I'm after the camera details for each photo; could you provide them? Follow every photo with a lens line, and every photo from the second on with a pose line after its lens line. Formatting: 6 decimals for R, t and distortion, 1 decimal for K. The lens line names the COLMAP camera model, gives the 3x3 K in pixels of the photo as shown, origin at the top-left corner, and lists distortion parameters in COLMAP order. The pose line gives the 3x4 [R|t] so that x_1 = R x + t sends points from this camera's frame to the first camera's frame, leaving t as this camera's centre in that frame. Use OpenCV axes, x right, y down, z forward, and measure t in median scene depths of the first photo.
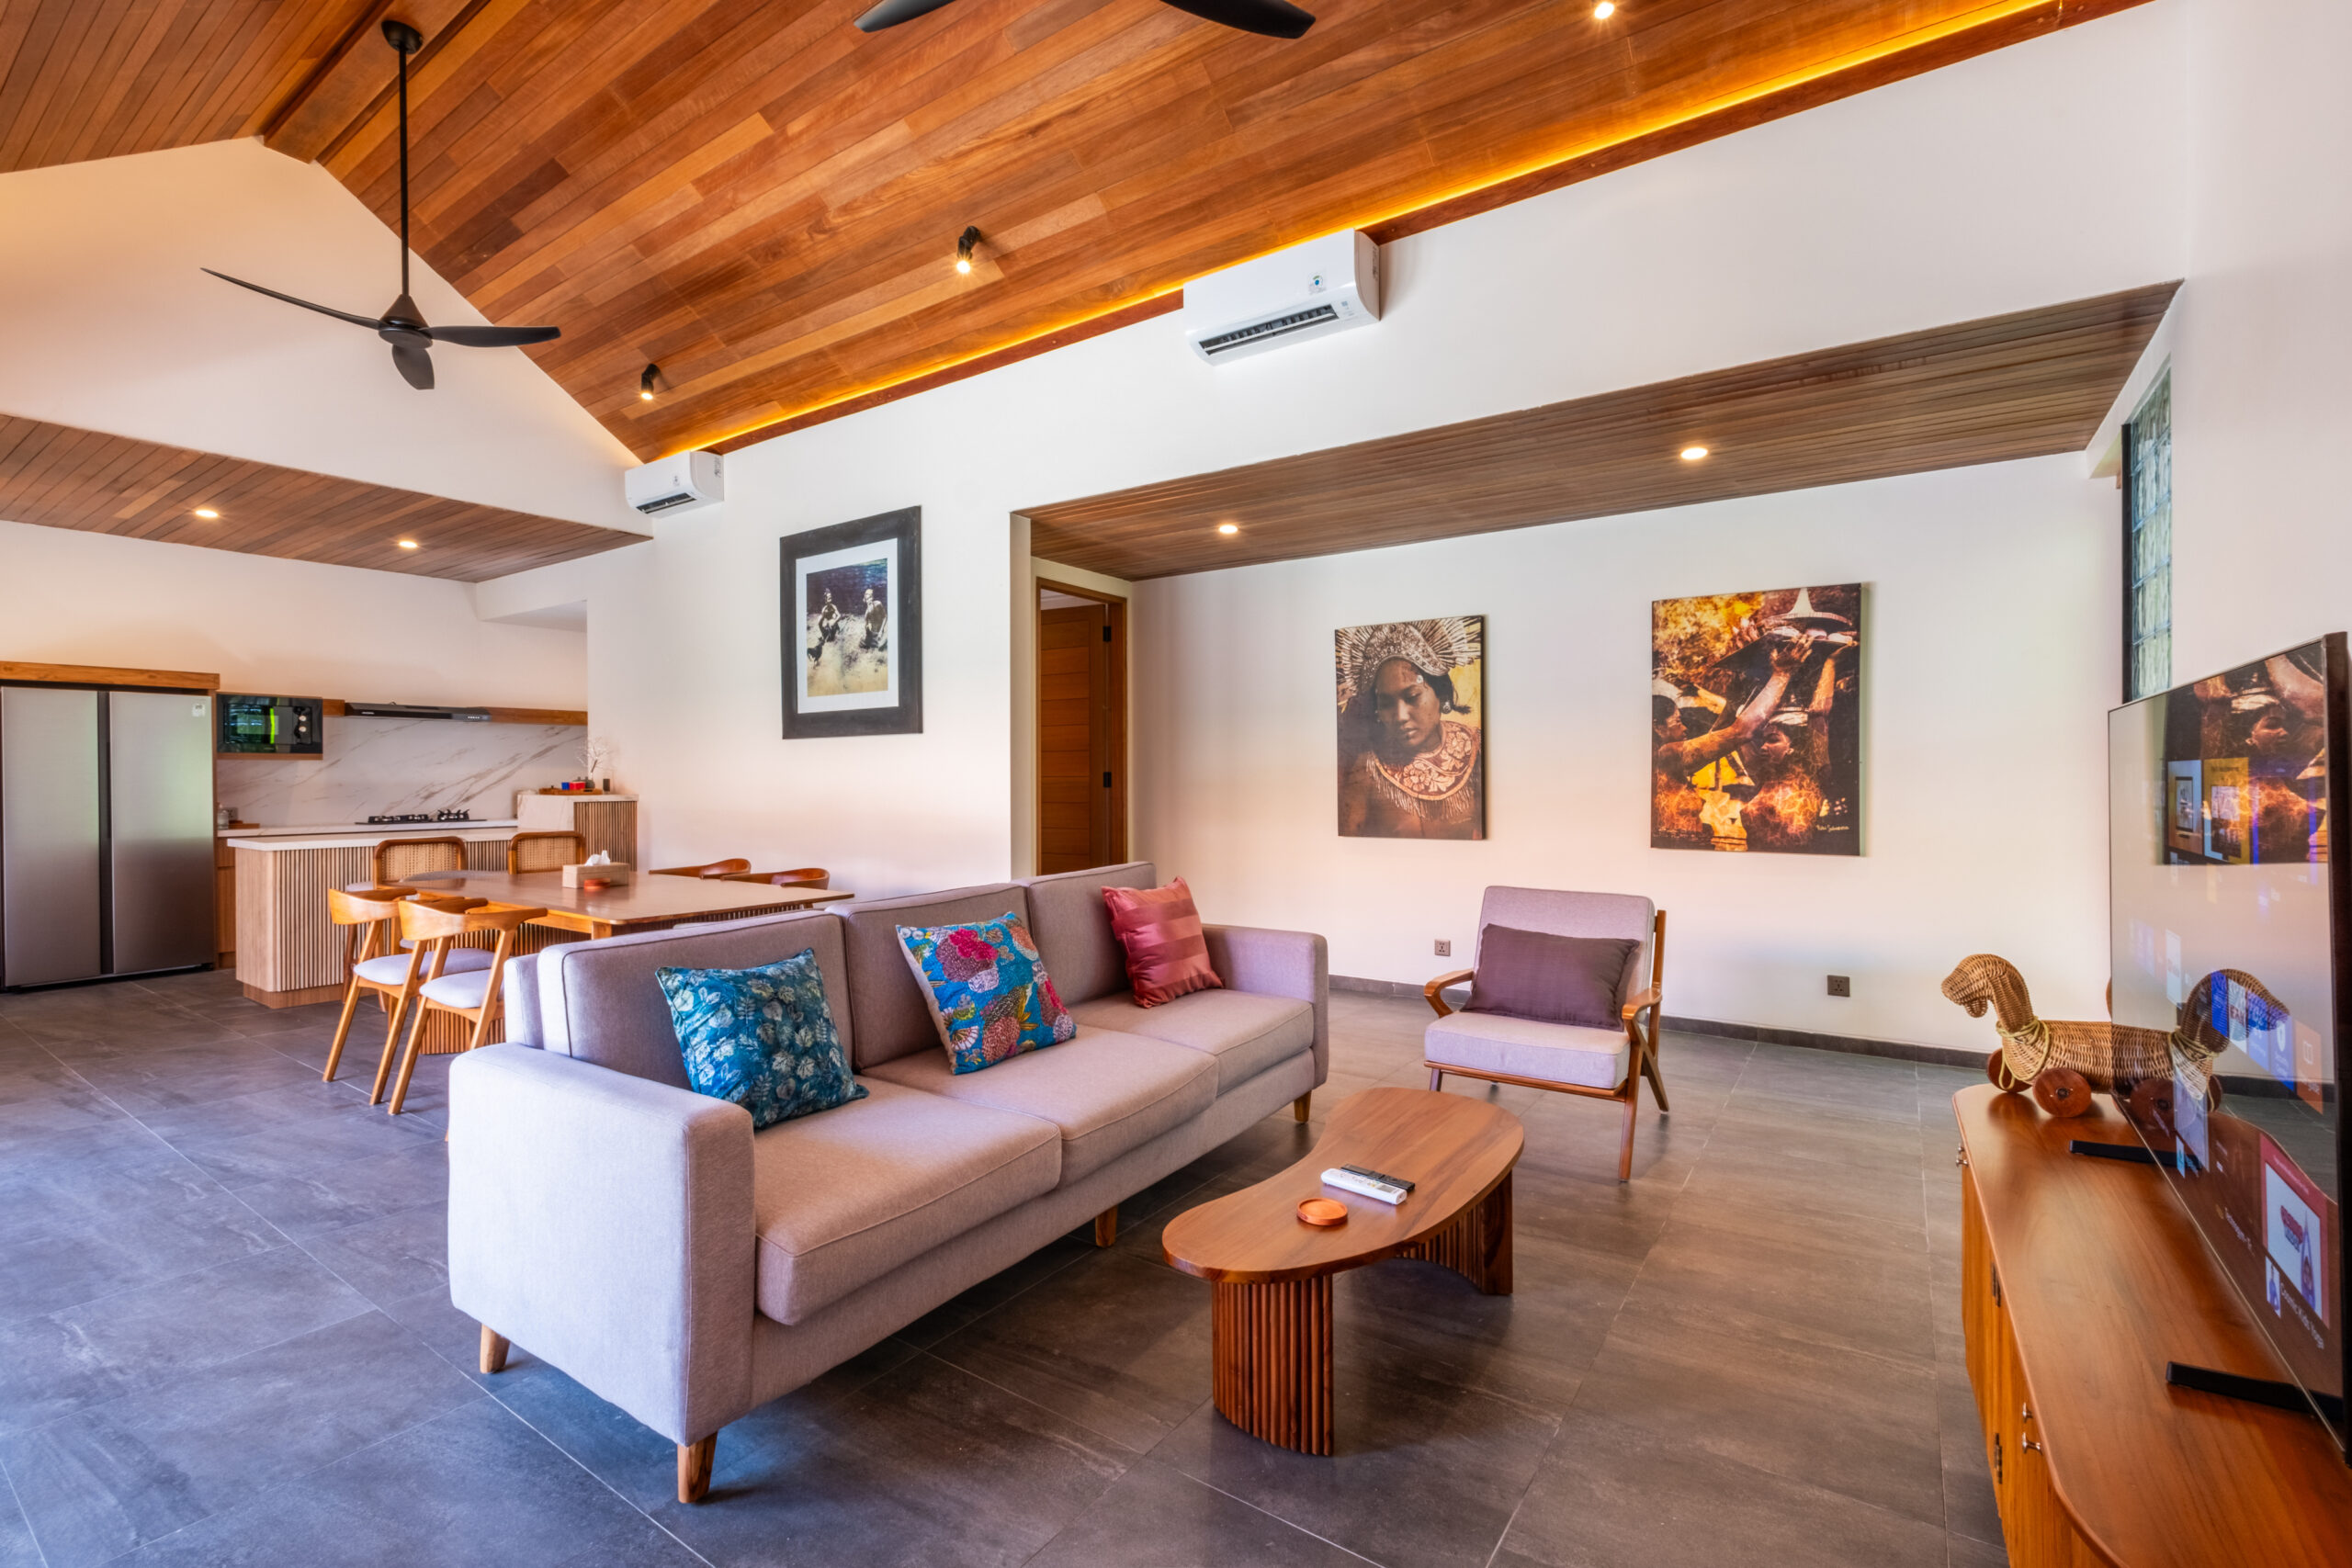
lens RADIAL K [[1019.4, 0, 1186.5], [0, 1019.4, 782.0], [0, 0, 1]] dist [0.000603, -0.001063]
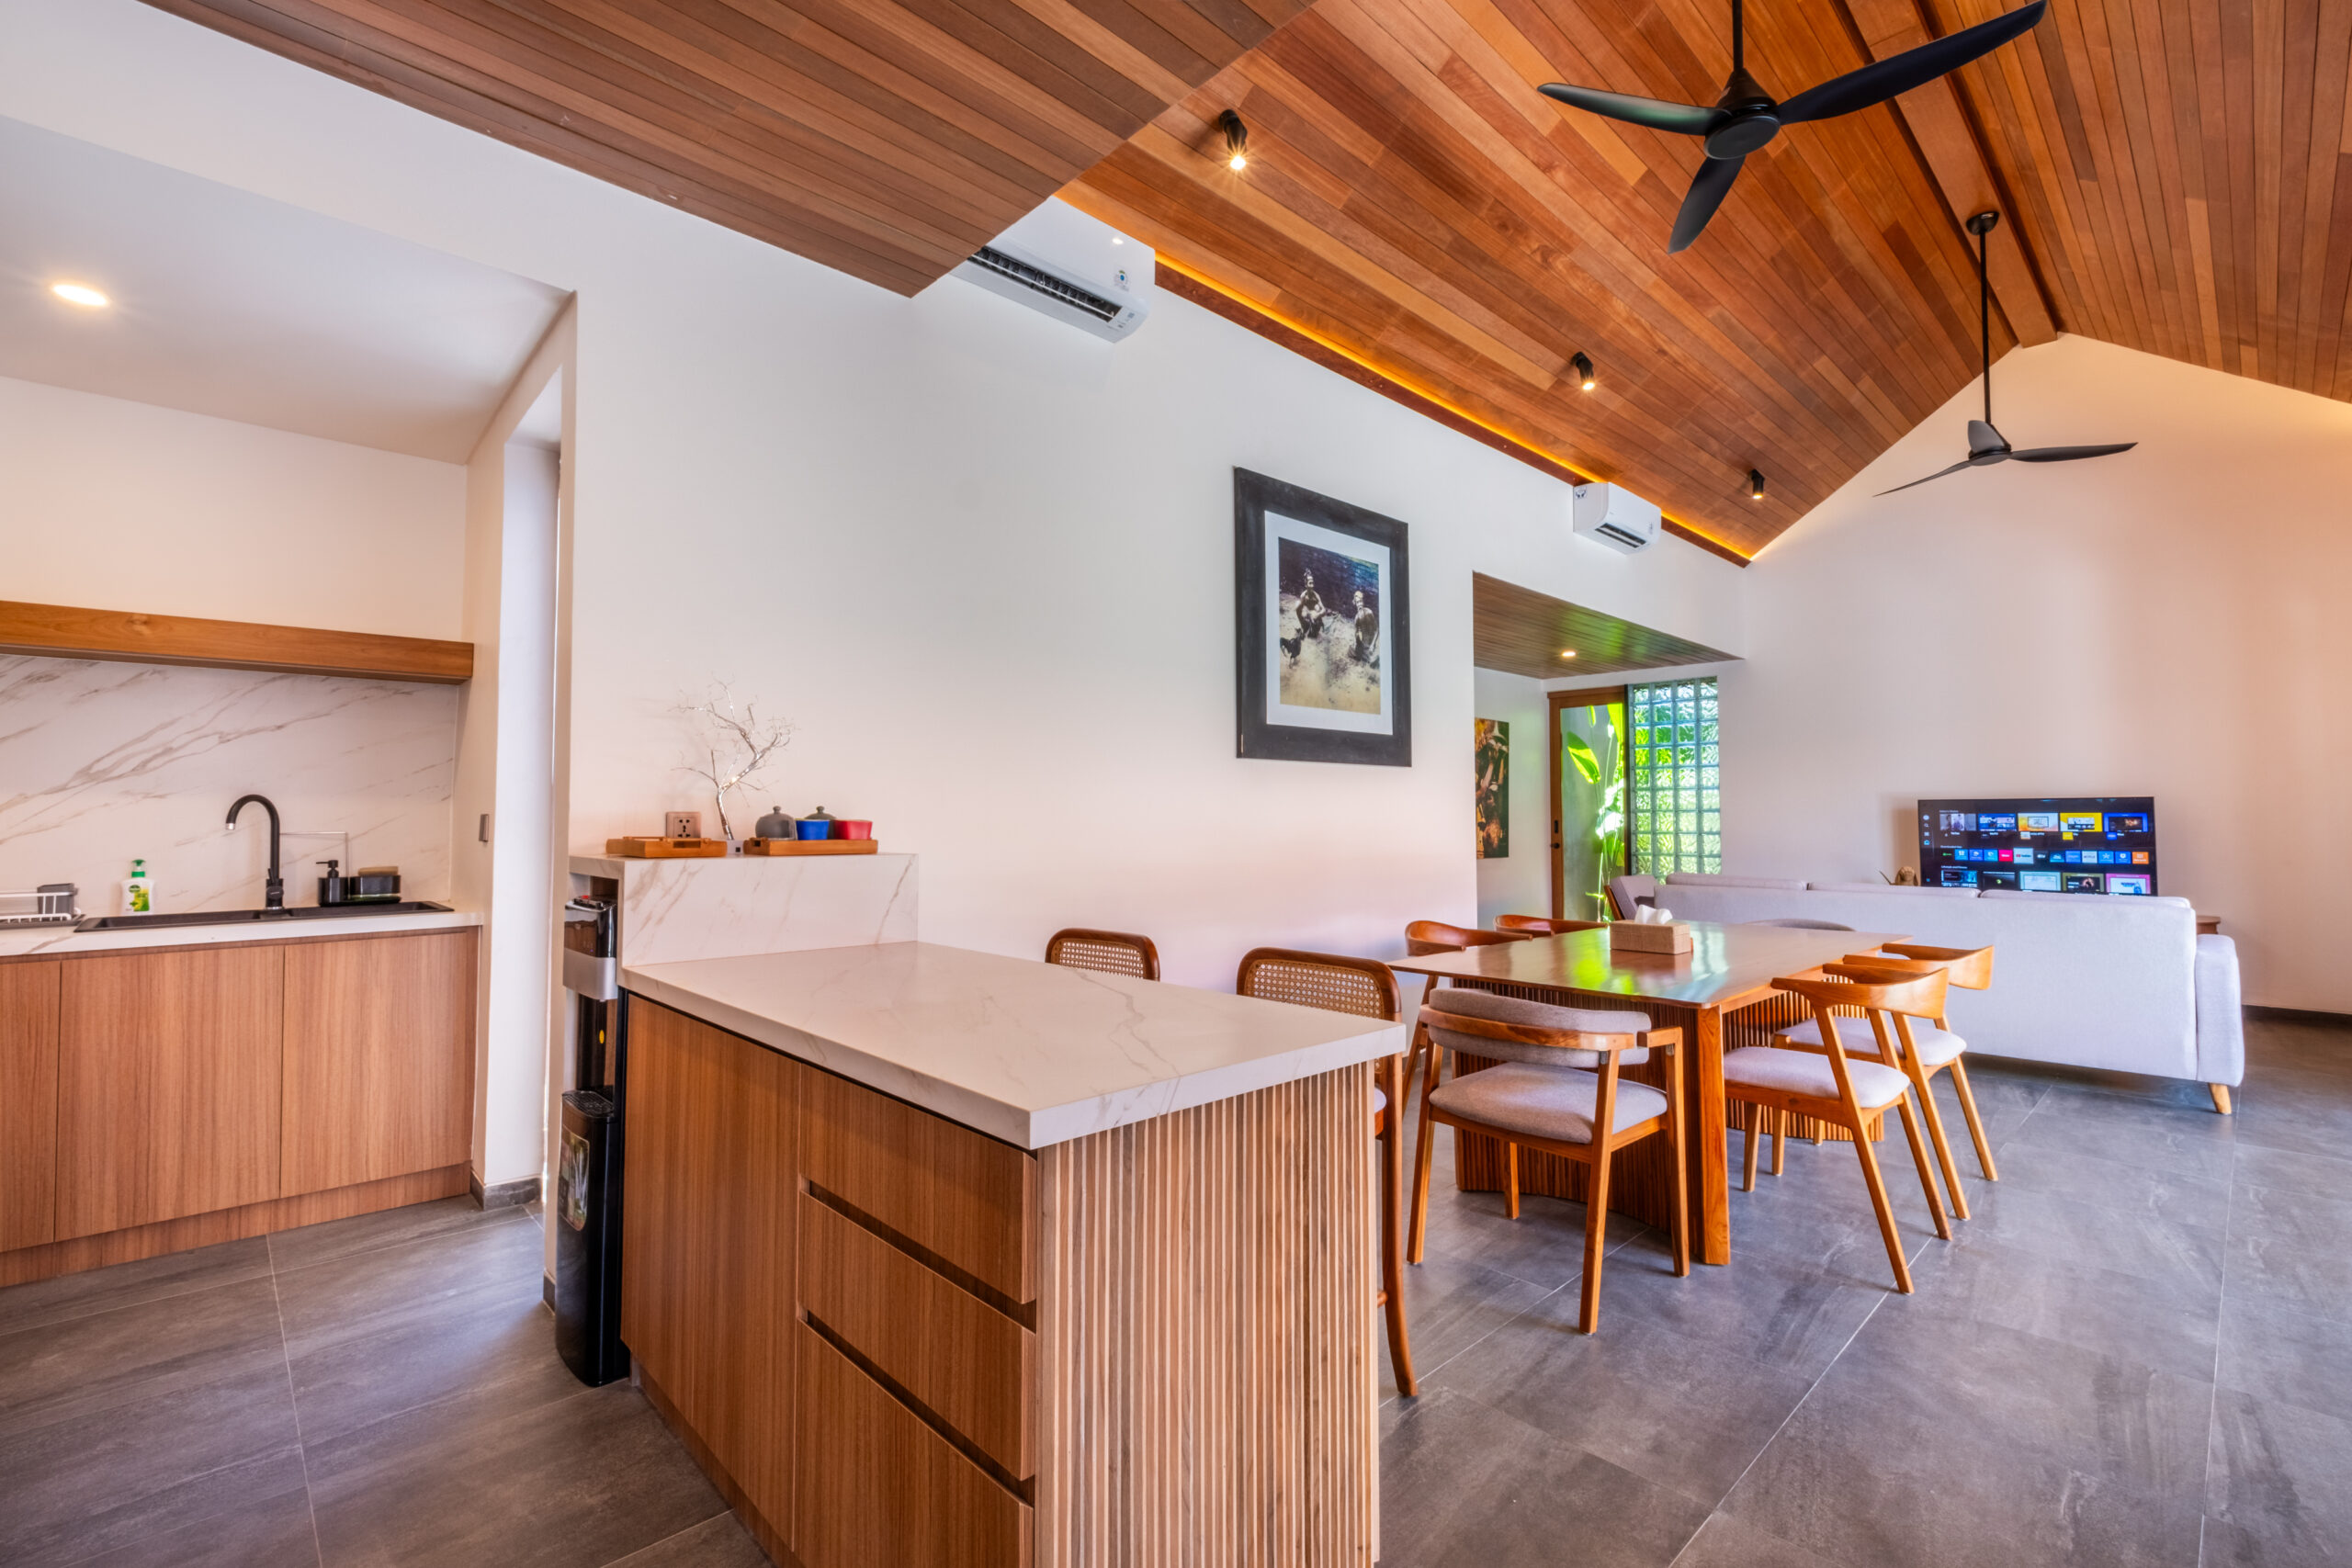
lens RADIAL K [[1019.4, 0, 1185.2], [0, 1019.4, 782.7], [0, 0, 1]] dist [0.000603, -0.001063]
pose [[0.214282, 0.039559, 0.975970, -1.182951], [0.007732, 0.999080, -0.042193, 0.004019], [-0.976741, 0.016587, 0.213779, 0.980754]]
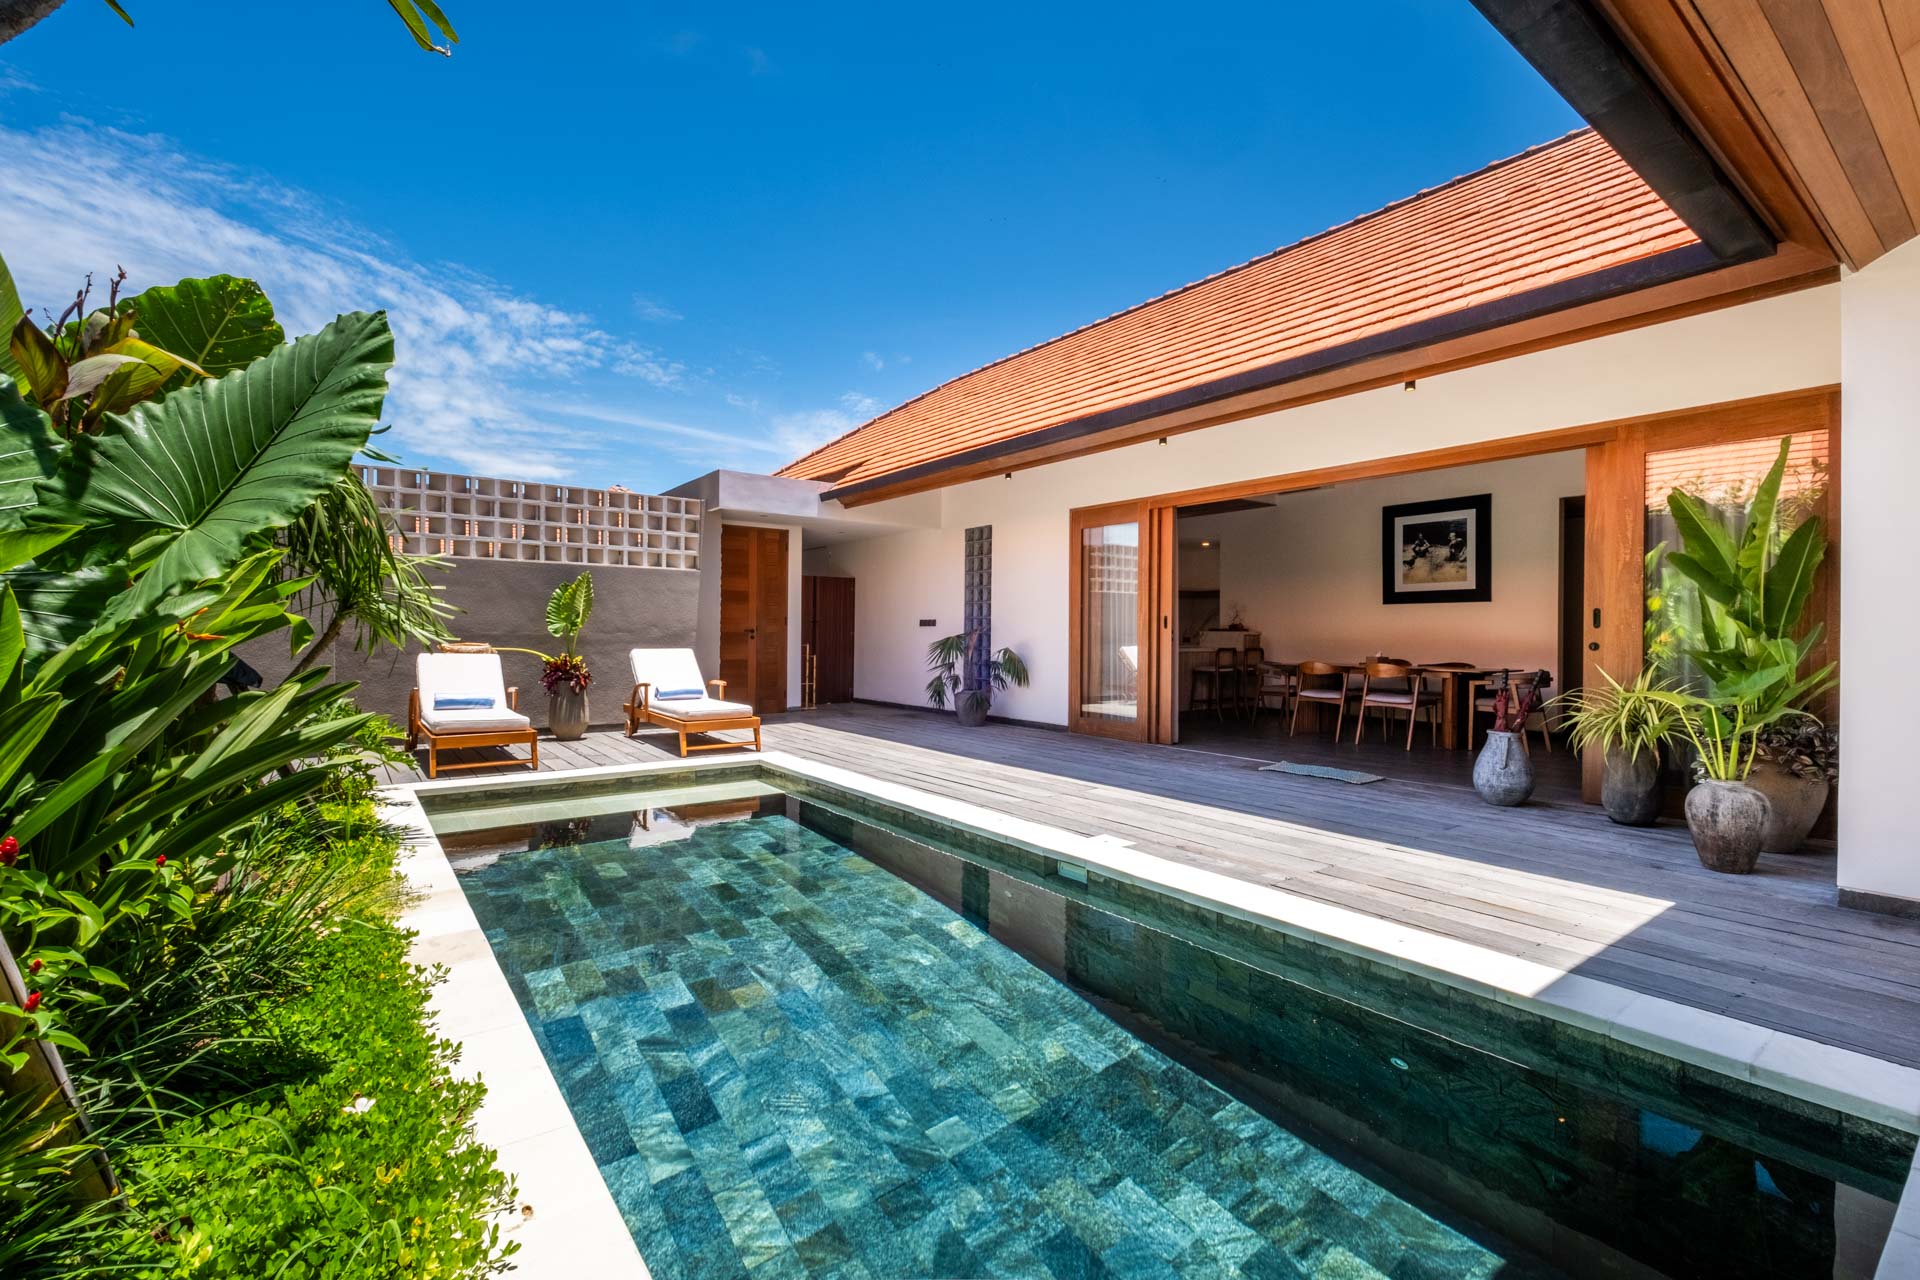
lens RADIAL K [[832.3, 0, 951.8], [0, 832.3, 637.2], [0, 0, 1]] dist [0.000603, -0.001063]
pose [[0.943320, 0.012350, -0.331655, -0.726701], [-0.013297, 0.999911, -0.000588, 0.041394], [0.331618, 0.004965, 0.943401, -0.976039]]
